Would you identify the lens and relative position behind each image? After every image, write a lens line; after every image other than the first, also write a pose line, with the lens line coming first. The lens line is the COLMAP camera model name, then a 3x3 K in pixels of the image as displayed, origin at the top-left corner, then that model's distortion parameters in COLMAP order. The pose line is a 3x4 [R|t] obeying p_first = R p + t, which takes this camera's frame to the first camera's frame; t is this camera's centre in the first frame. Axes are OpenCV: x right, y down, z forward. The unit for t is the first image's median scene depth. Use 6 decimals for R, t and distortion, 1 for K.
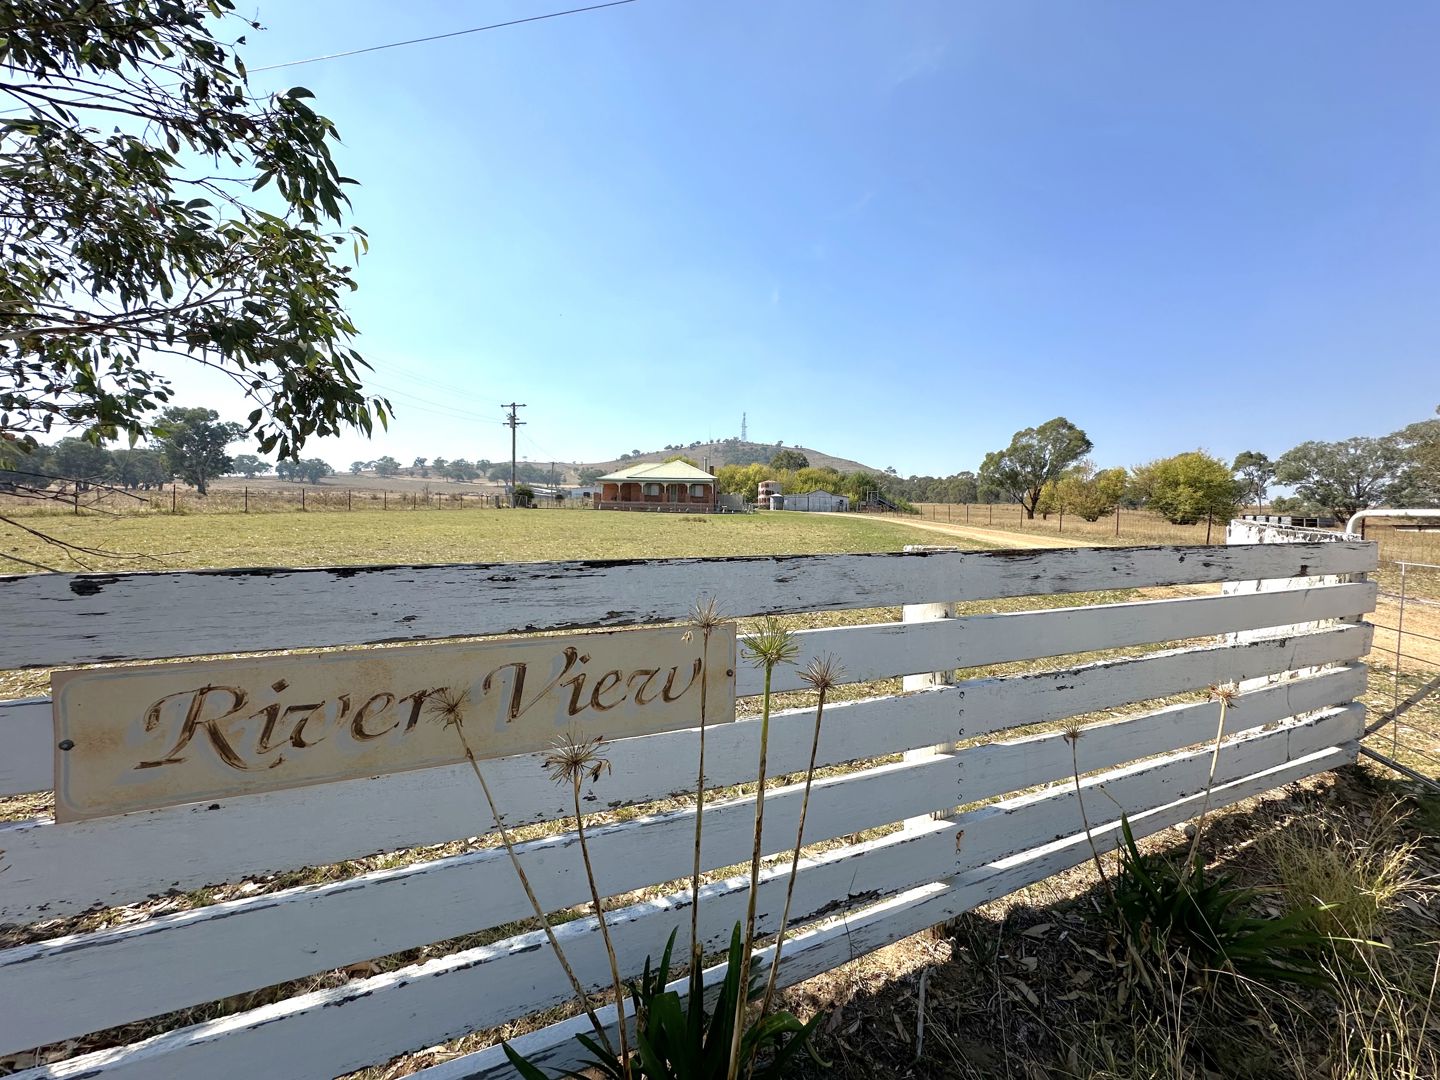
lens RADIAL K [[573.2, 0, 720.0], [0, 573.2, 537.6], [0, 0, 1]] dist [-0.020459, -0.000055]
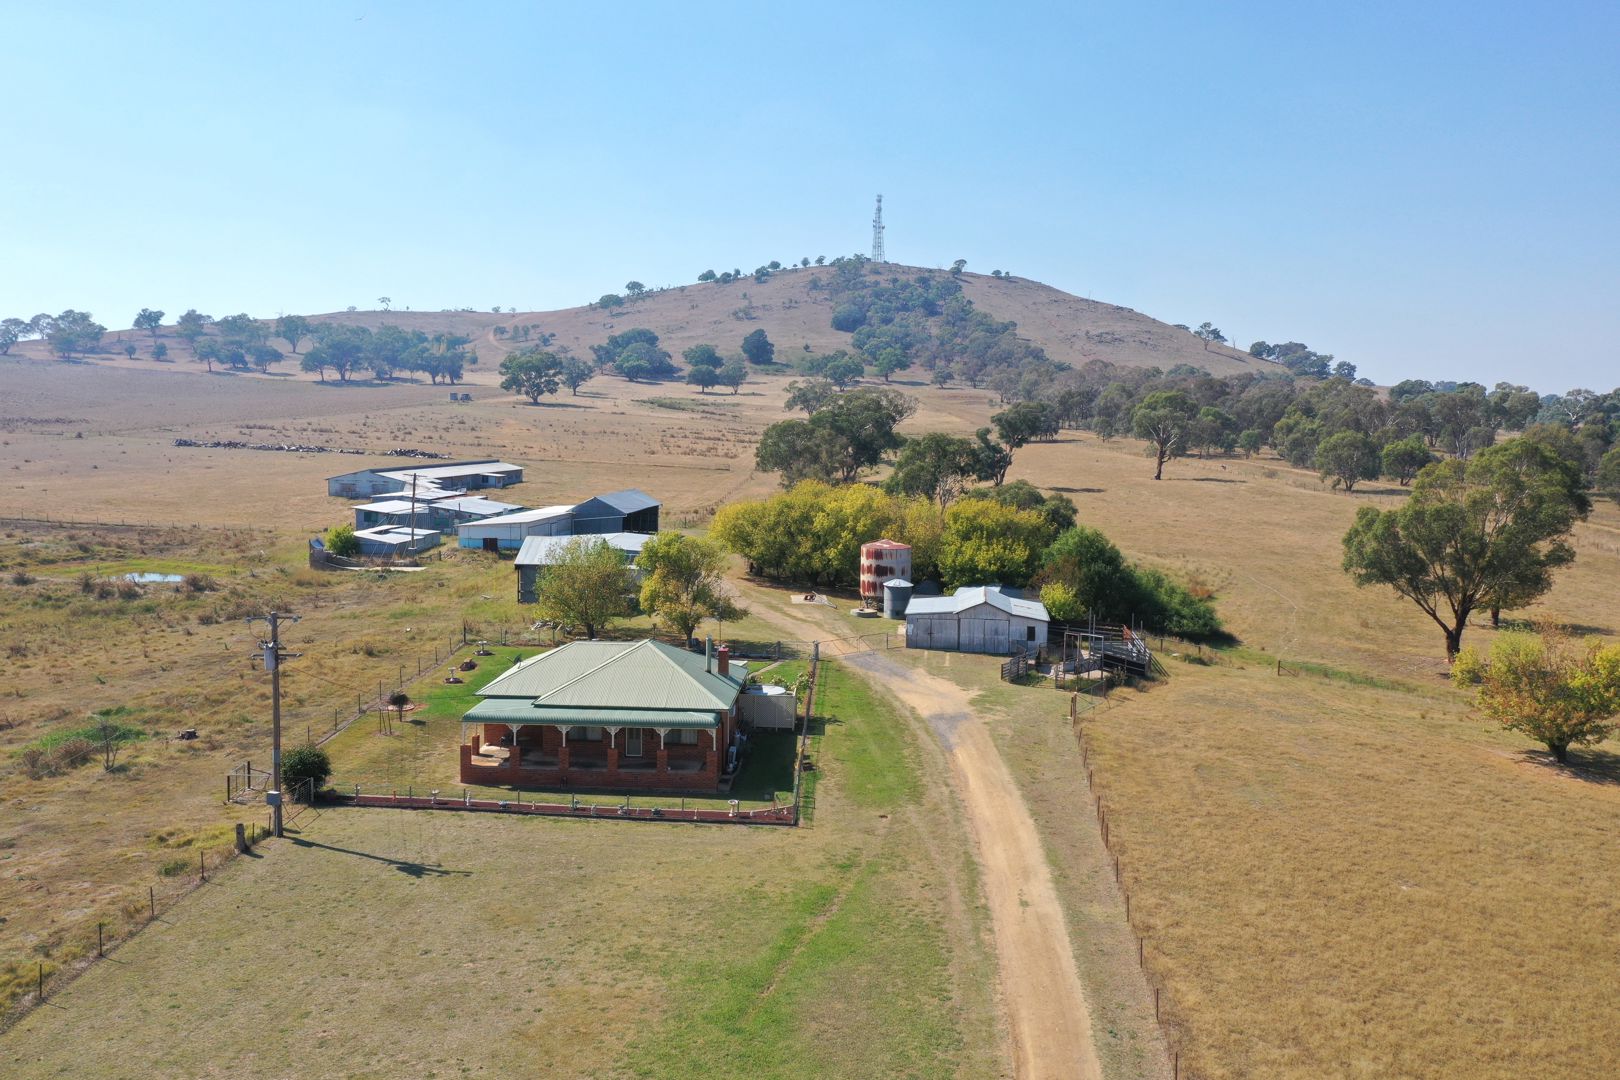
lens RADIAL K [[1279.2, 0, 810.3], [0, 1279.2, 547.9], [0, 0, 1]] dist [-0.008228, -0.001875]
pose [[0.999925, 0.001207, -0.012222, 0.040353], [-0.000464, 0.998163, 0.060589, -0.158282], [0.012273, -0.060578, 0.998088, -0.014974]]
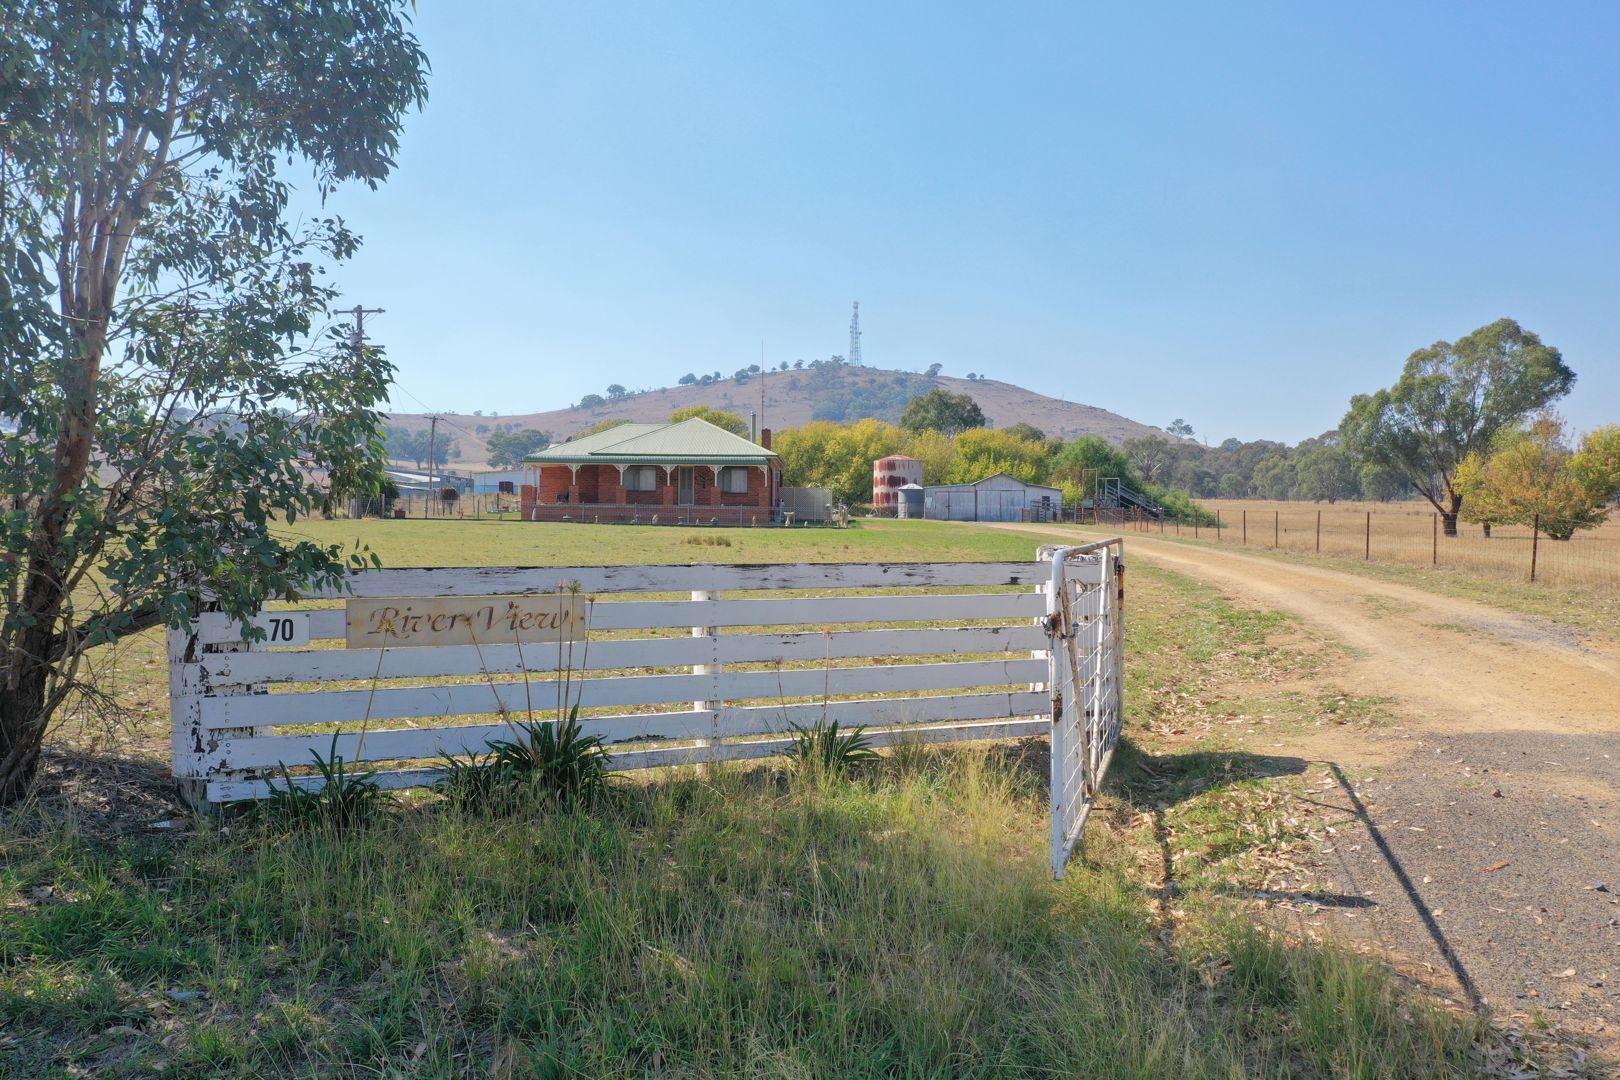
lens RADIAL K [[1279.2, 0, 811.4], [0, 1279.2, 529.1], [0, 0, 1]] dist [-0.008228, -0.001875]
pose [[0.999967, -0.005555, 0.005921, 0.010145], [0.005780, 0.999230, -0.038812, 0.001020], [-0.005701, 0.038845, 0.999229, -0.045175]]
